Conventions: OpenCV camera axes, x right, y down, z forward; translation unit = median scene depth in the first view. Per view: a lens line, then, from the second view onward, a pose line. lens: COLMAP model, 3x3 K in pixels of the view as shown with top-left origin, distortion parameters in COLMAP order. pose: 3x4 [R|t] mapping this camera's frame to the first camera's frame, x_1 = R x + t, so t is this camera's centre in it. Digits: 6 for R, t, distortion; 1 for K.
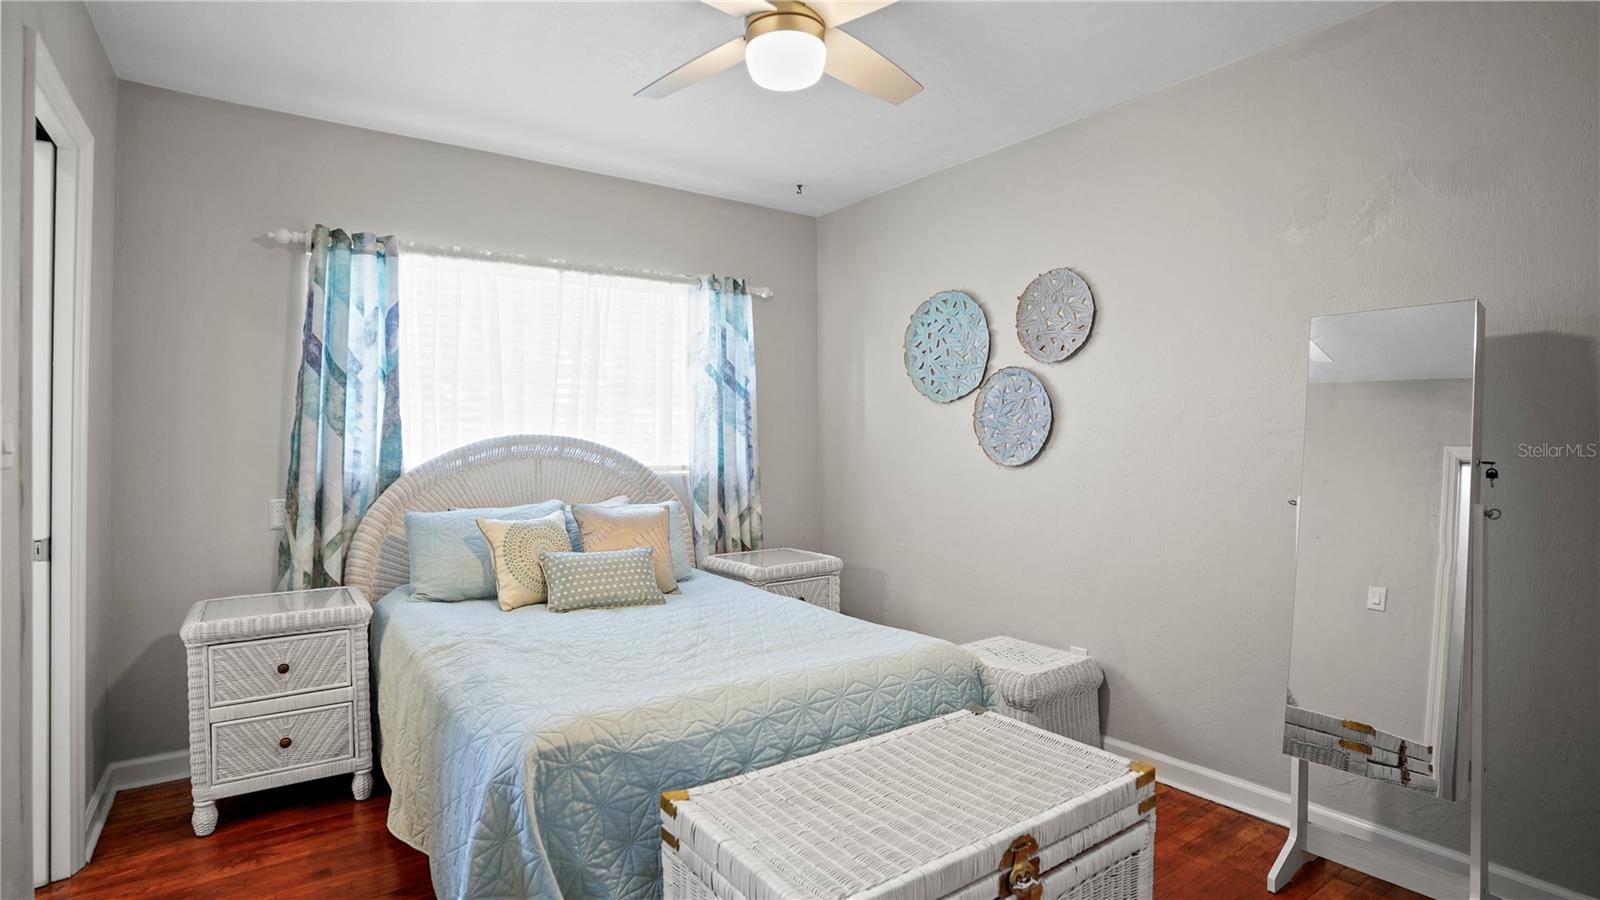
lens RADIAL K [[791.2, 0, 794.1], [0, 791.2, 447.6], [0, 0, 1]] dist [-0.081387, 0.038442]
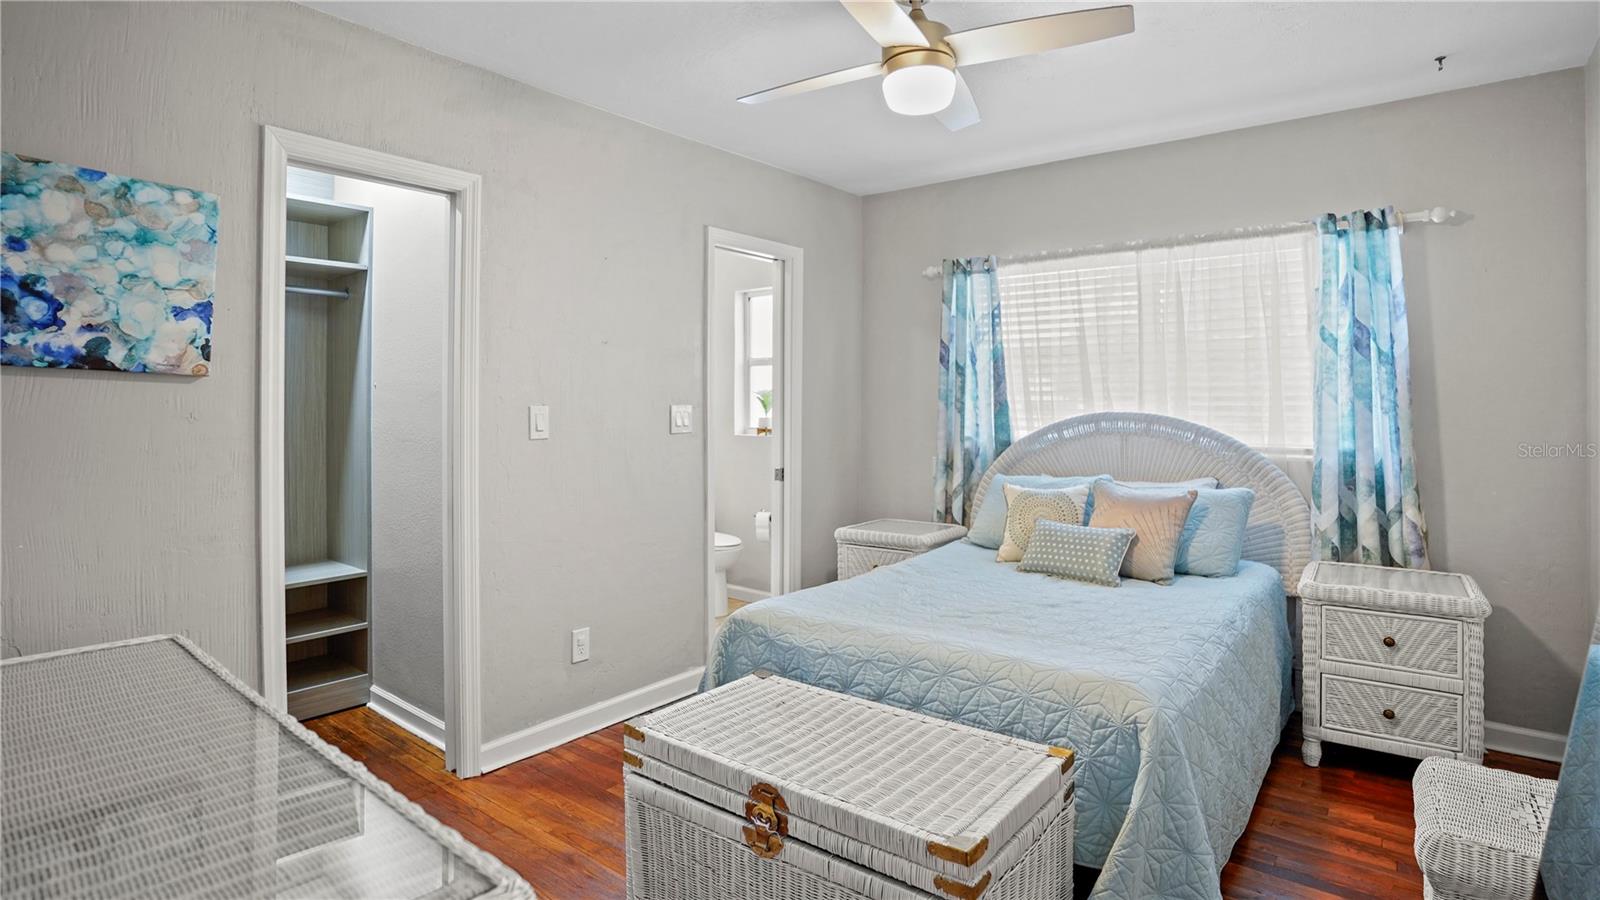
lens RADIAL K [[791.2, 0, 794.1], [0, 791.2, 447.6], [0, 0, 1]] dist [-0.081387, 0.038442]
pose [[0.285673, 0.056465, -0.956662, 0.560034], [-0.001106, 0.998281, 0.058591, -0.030346], [0.958327, -0.015680, 0.285244, 0.281606]]
